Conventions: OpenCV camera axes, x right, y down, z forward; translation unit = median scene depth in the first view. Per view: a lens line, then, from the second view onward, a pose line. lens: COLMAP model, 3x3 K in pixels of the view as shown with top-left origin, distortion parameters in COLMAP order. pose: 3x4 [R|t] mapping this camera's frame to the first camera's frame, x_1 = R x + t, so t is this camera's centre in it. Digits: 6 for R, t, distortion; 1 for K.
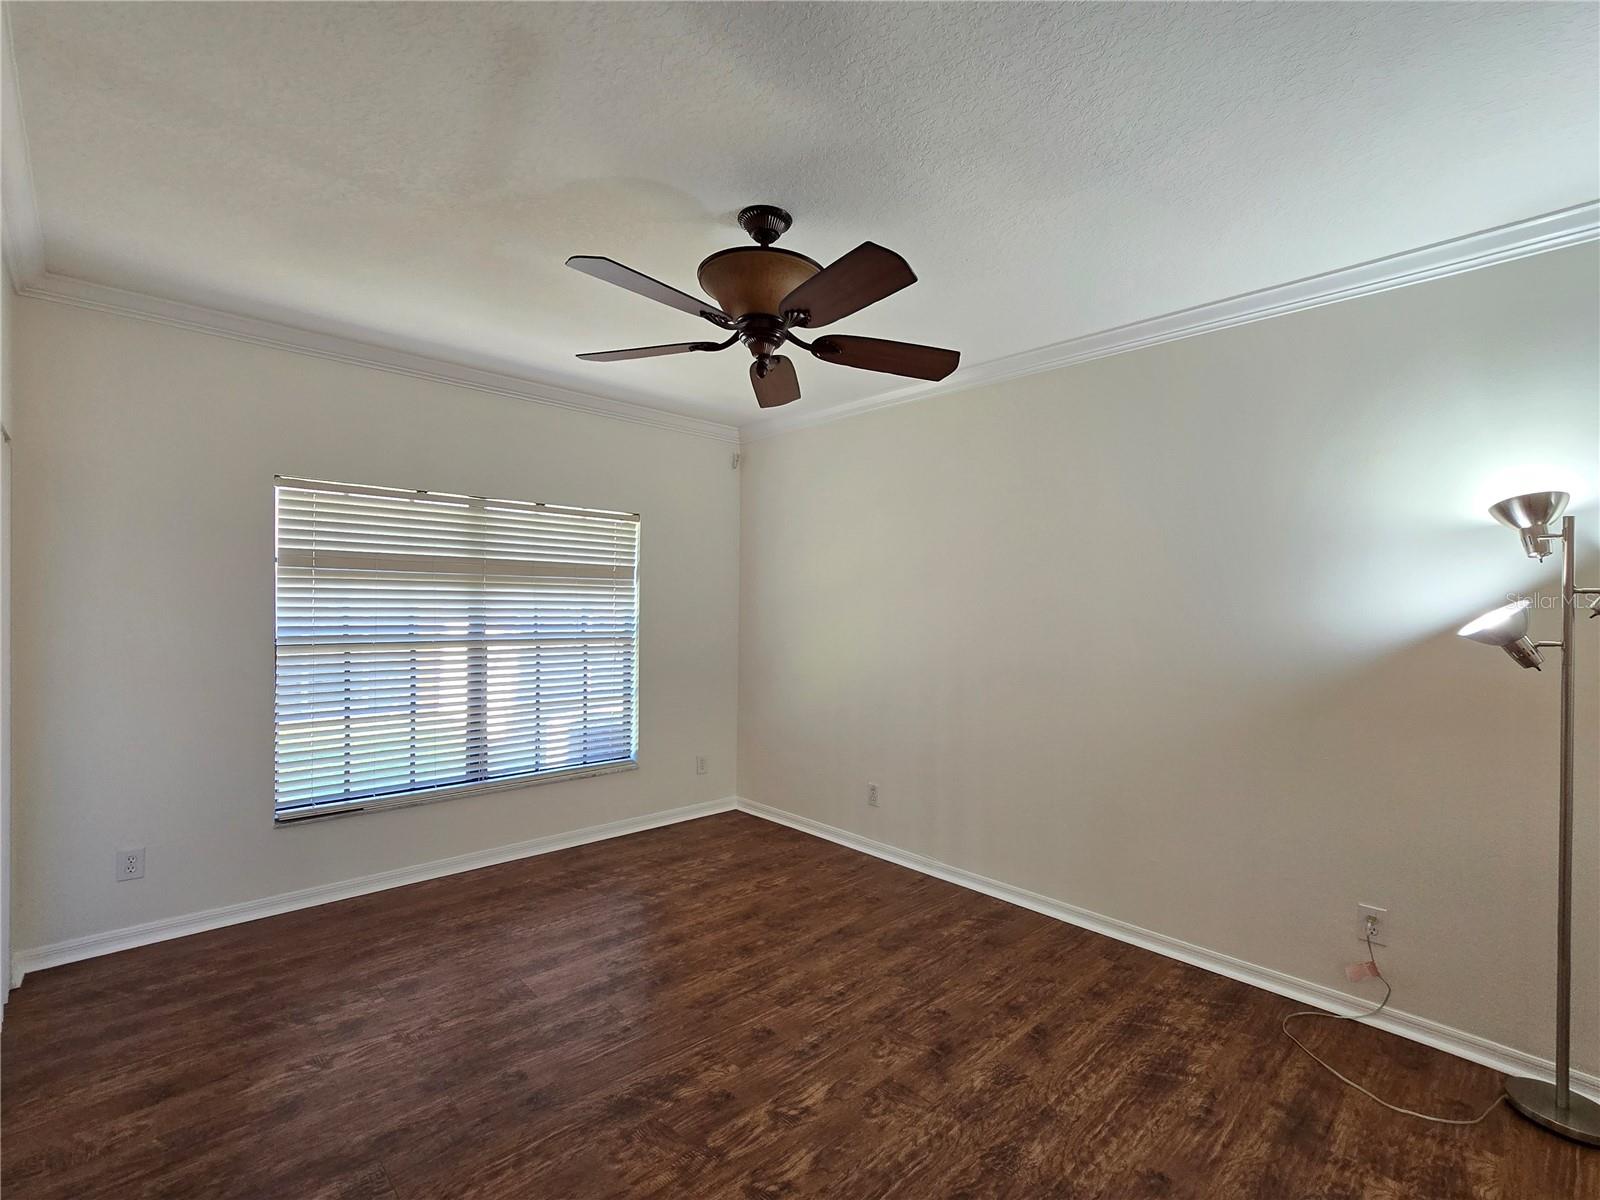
lens RADIAL K [[733.4, 0, 816.8], [0, 733.4, 613.9], [0, 0, 1]] dist [-0.001152, 0.001056]
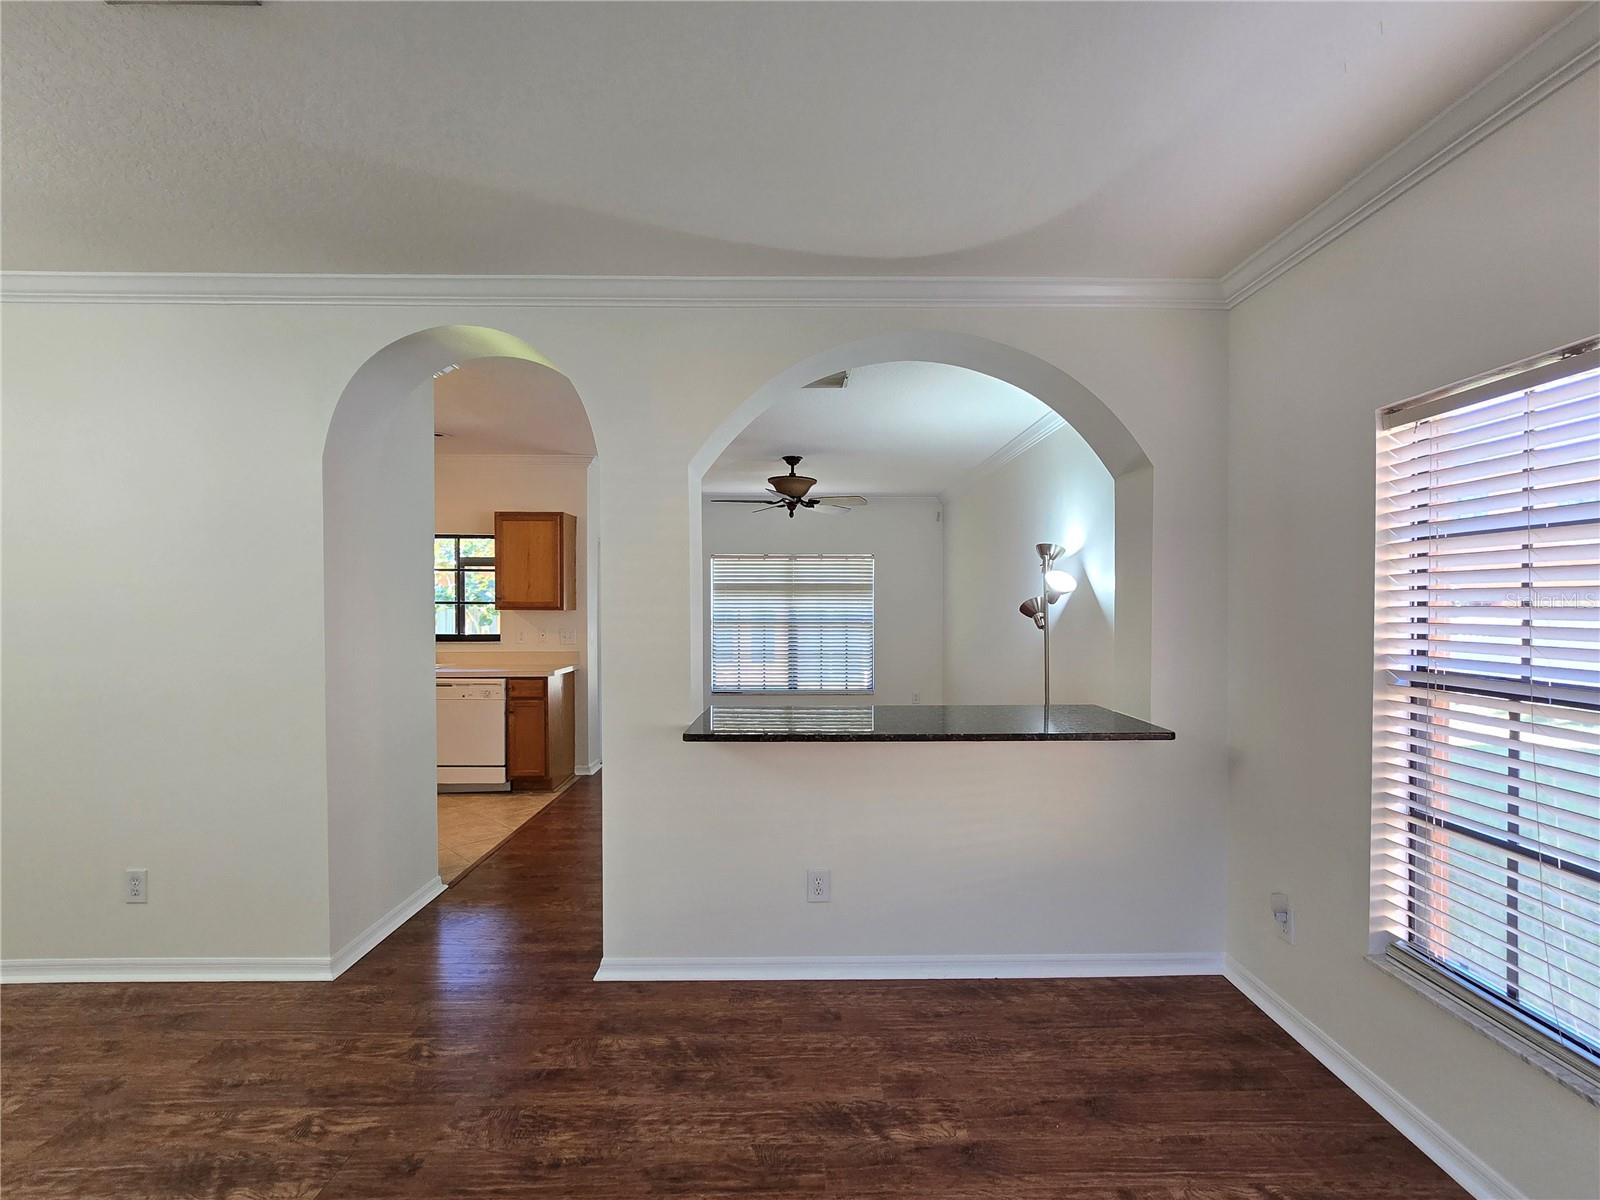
lens RADIAL K [[733.4, 0, 811.7], [0, 733.4, 611.8], [0, 0, 1]] dist [-0.001152, 0.001056]
pose [[0.729749, -0.006829, -0.683681, 1.242572], [0.001073, 0.999960, -0.008842, 0.029902], [0.683714, 0.005719, 0.729727, -0.605888]]
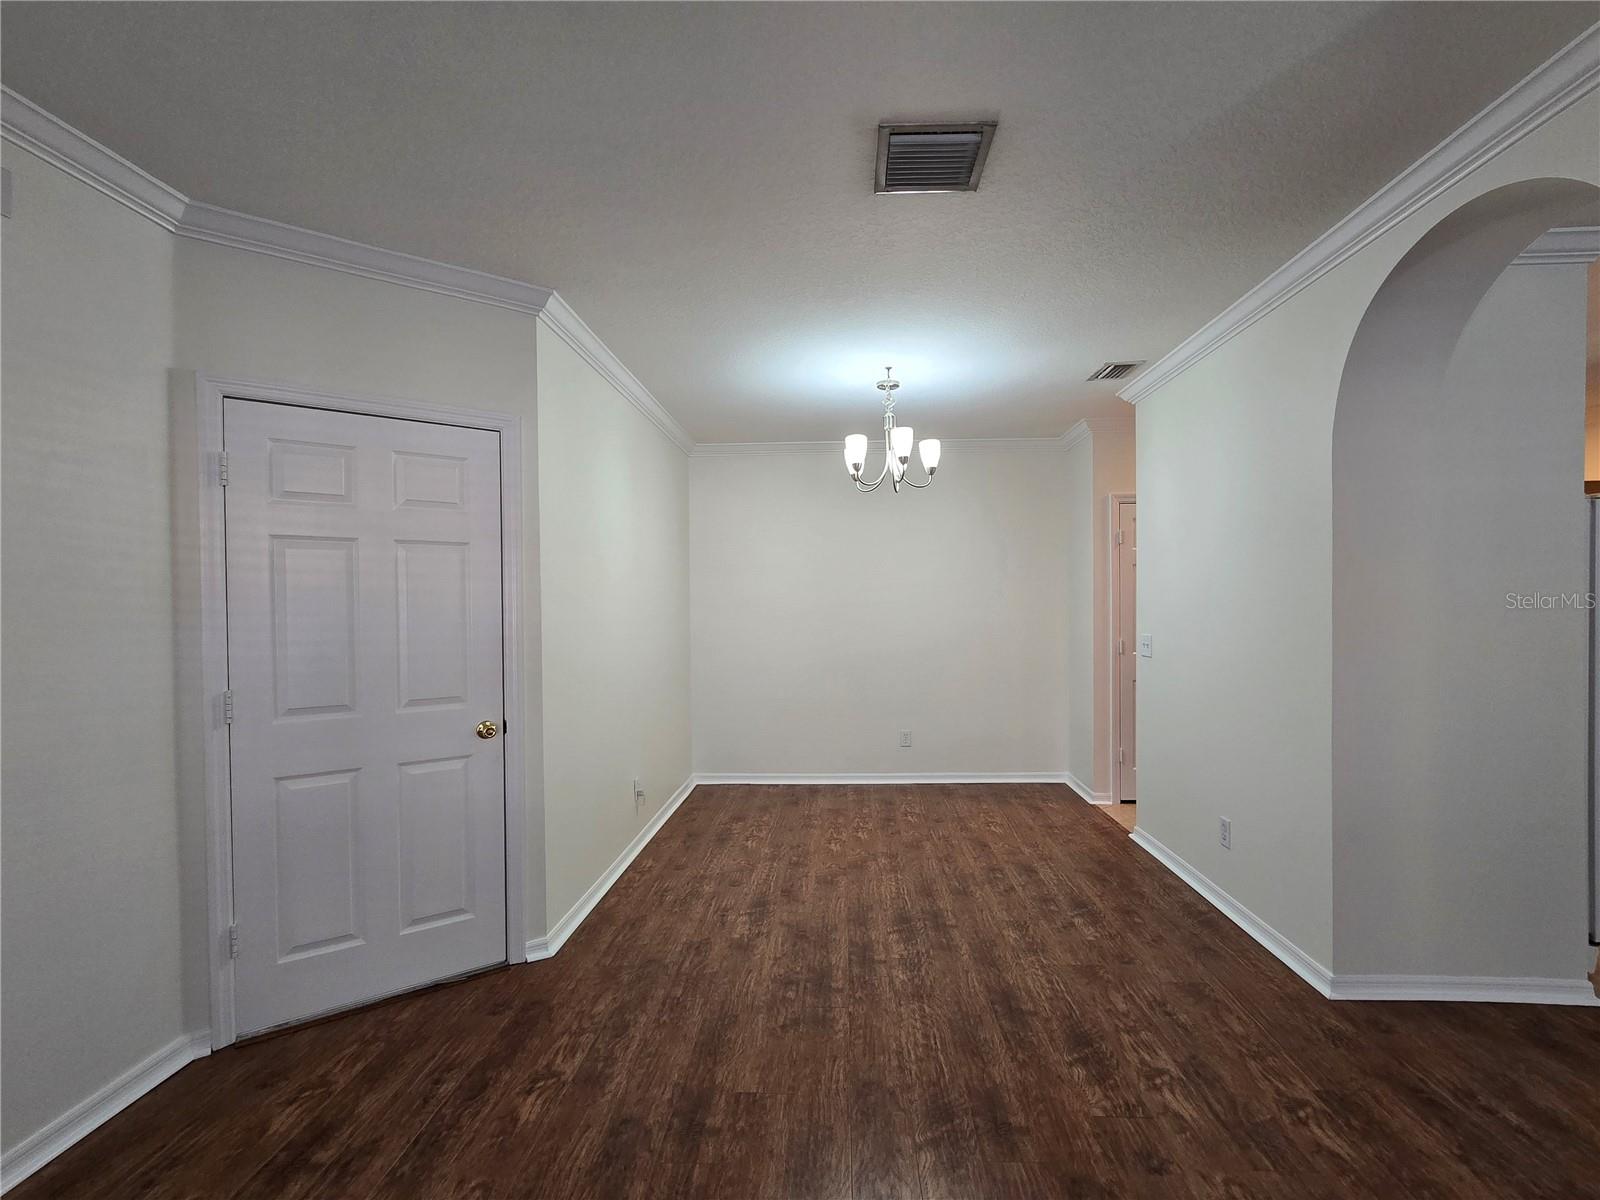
lens RADIAL K [[733.4, 0, 830.2], [0, 733.4, 615.1], [0, 0, 1]] dist [-0.001152, 0.001056]
pose [[-0.718004, -0.004014, -0.696028, 1.186071], [-0.014446, 0.999854, 0.009136, 0.038587], [0.695889, 0.016614, -0.717957, -0.189501]]
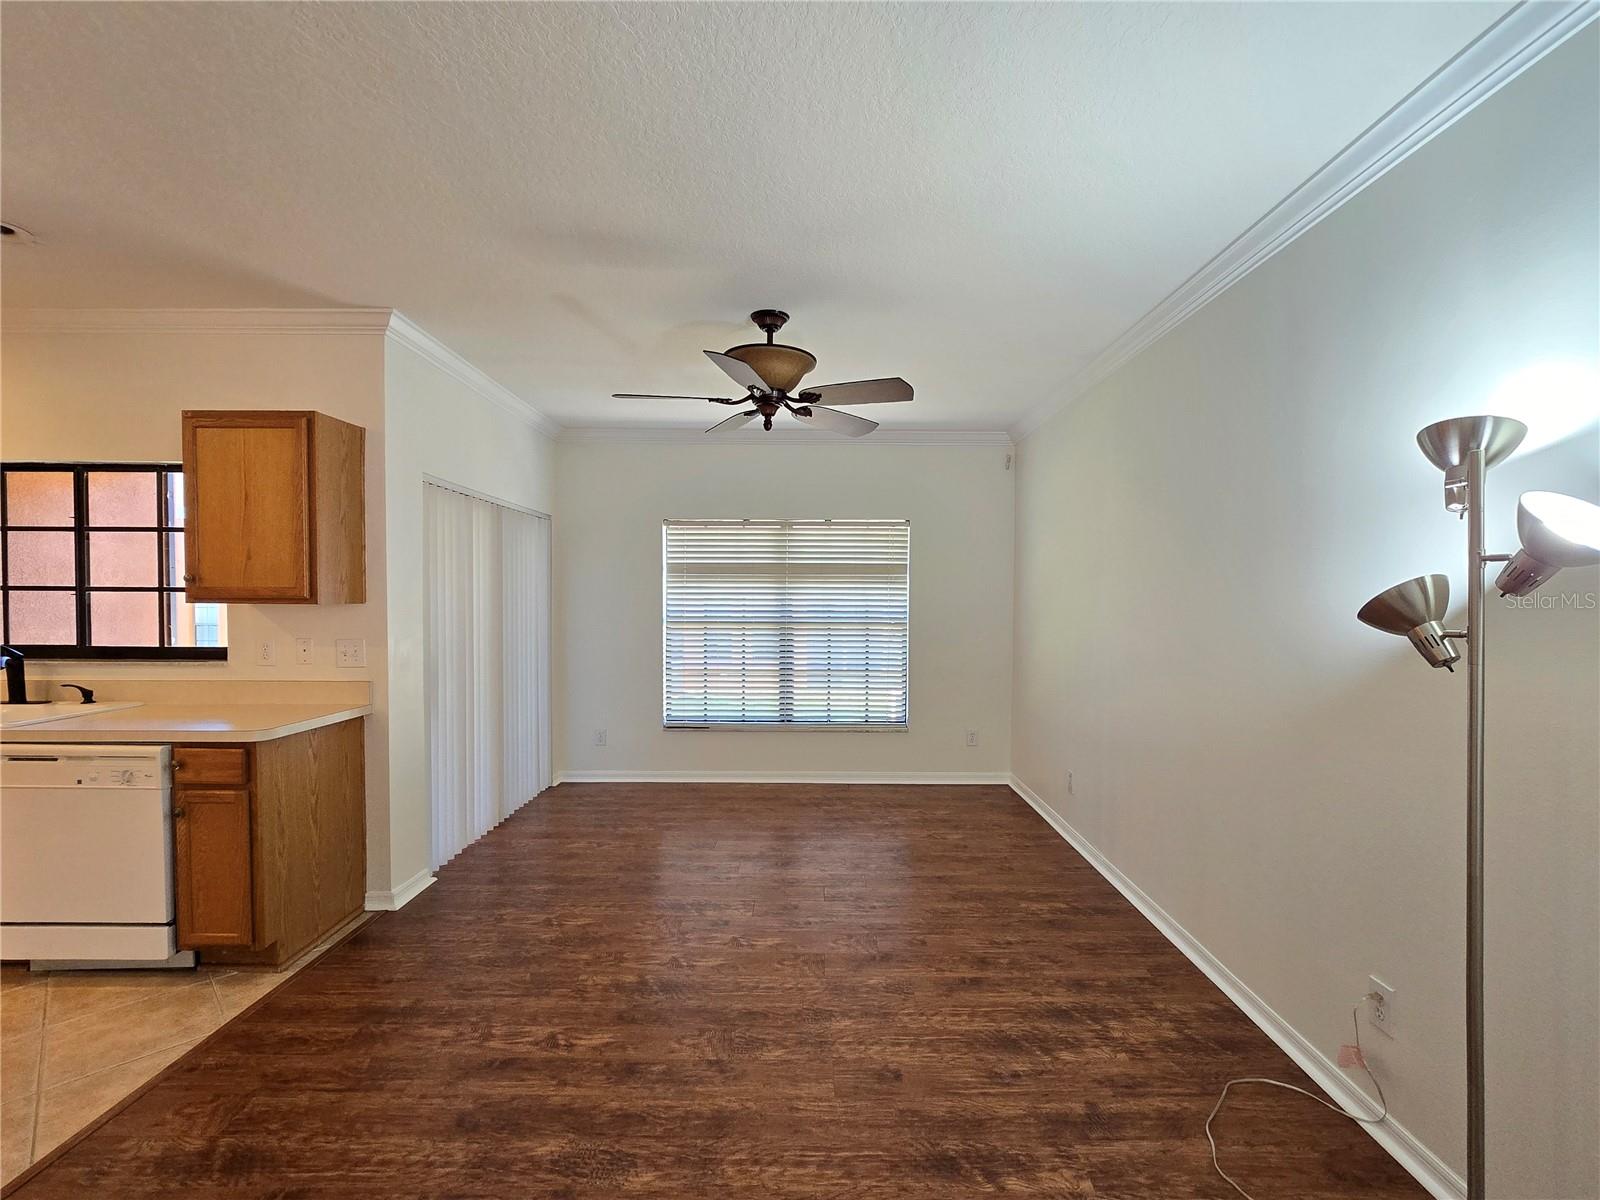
lens RADIAL K [[733.4, 0, 812.3], [0, 733.4, 614.1], [0, 0, 1]] dist [-0.001152, 0.001056]
pose [[0.716423, 0.008171, -0.697618, 0.676305], [-0.004173, 0.999964, 0.007426, 0.013046], [0.697653, -0.002409, 0.716431, 0.038442]]
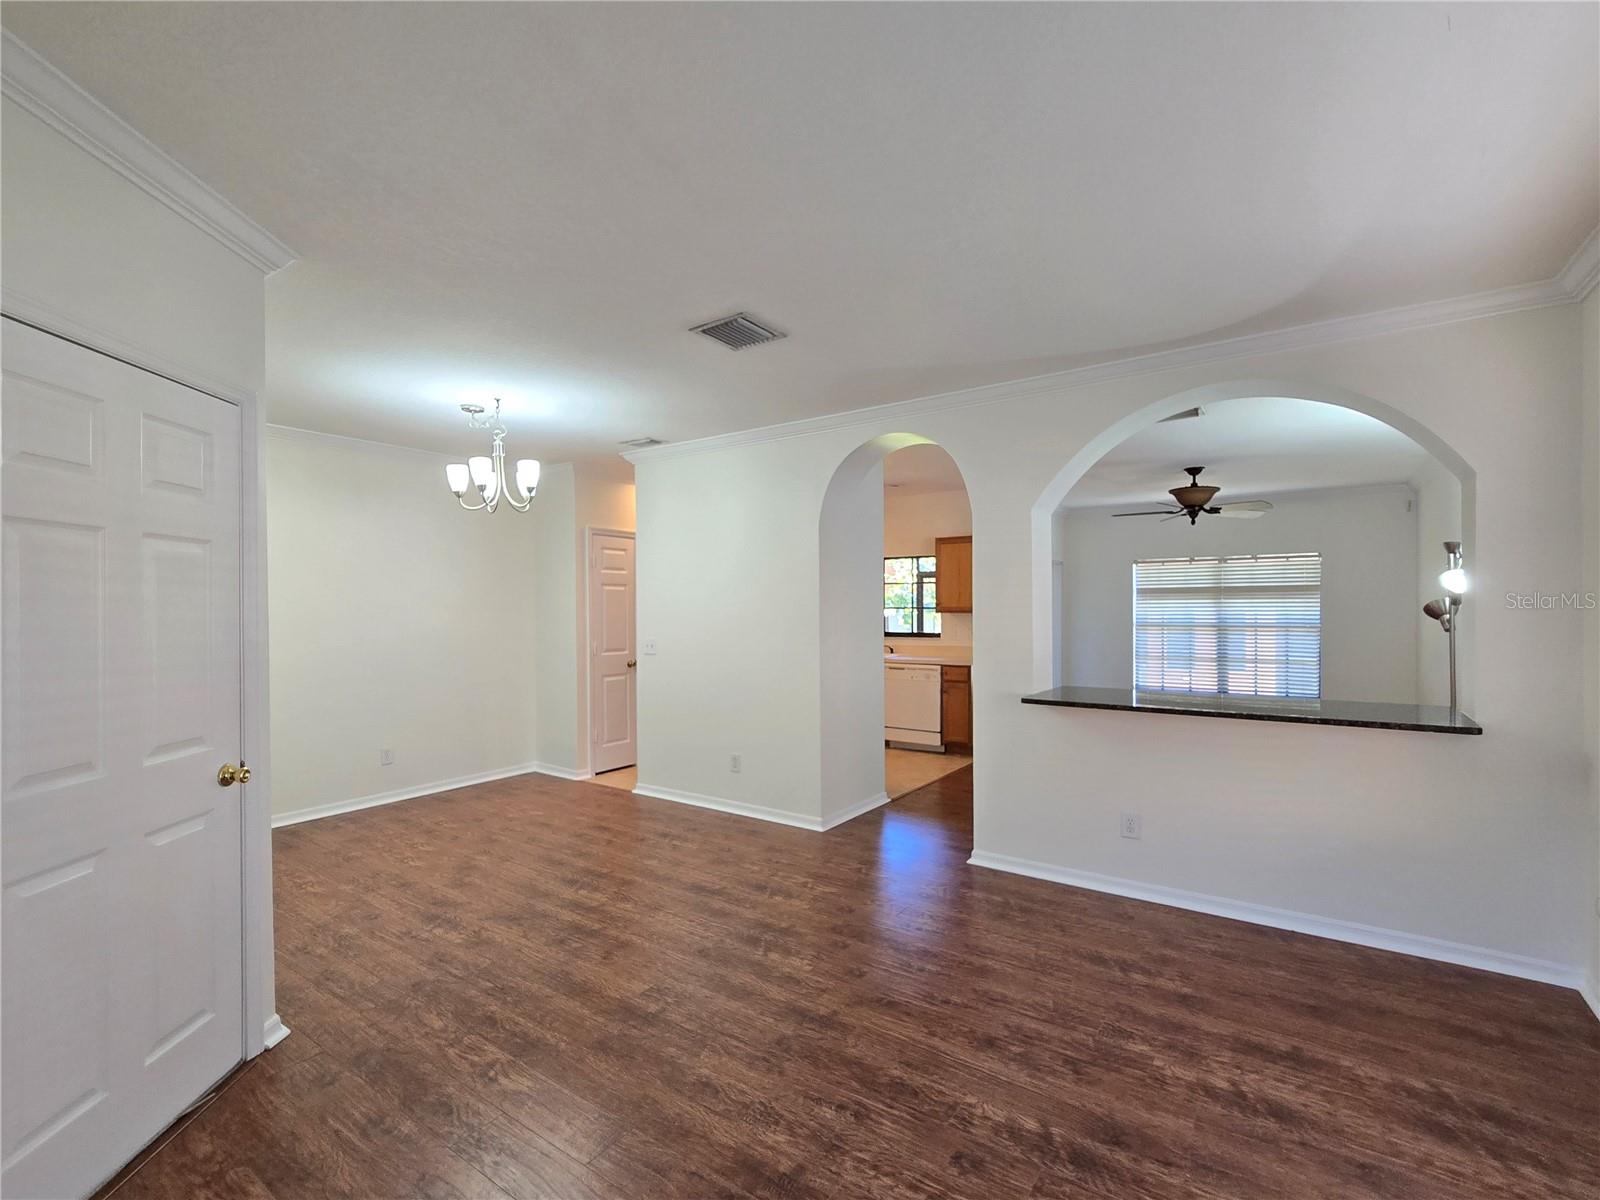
lens RADIAL K [[733.4, 0, 819.2], [0, 733.4, 632.9], [0, 0, 1]] dist [-0.001152, 0.001056]
pose [[0.202943, 0.016344, -0.979054, 1.646889], [-0.004161, 0.999866, 0.015829, 0.035233], [0.979182, 0.000861, 0.202984, -0.660601]]
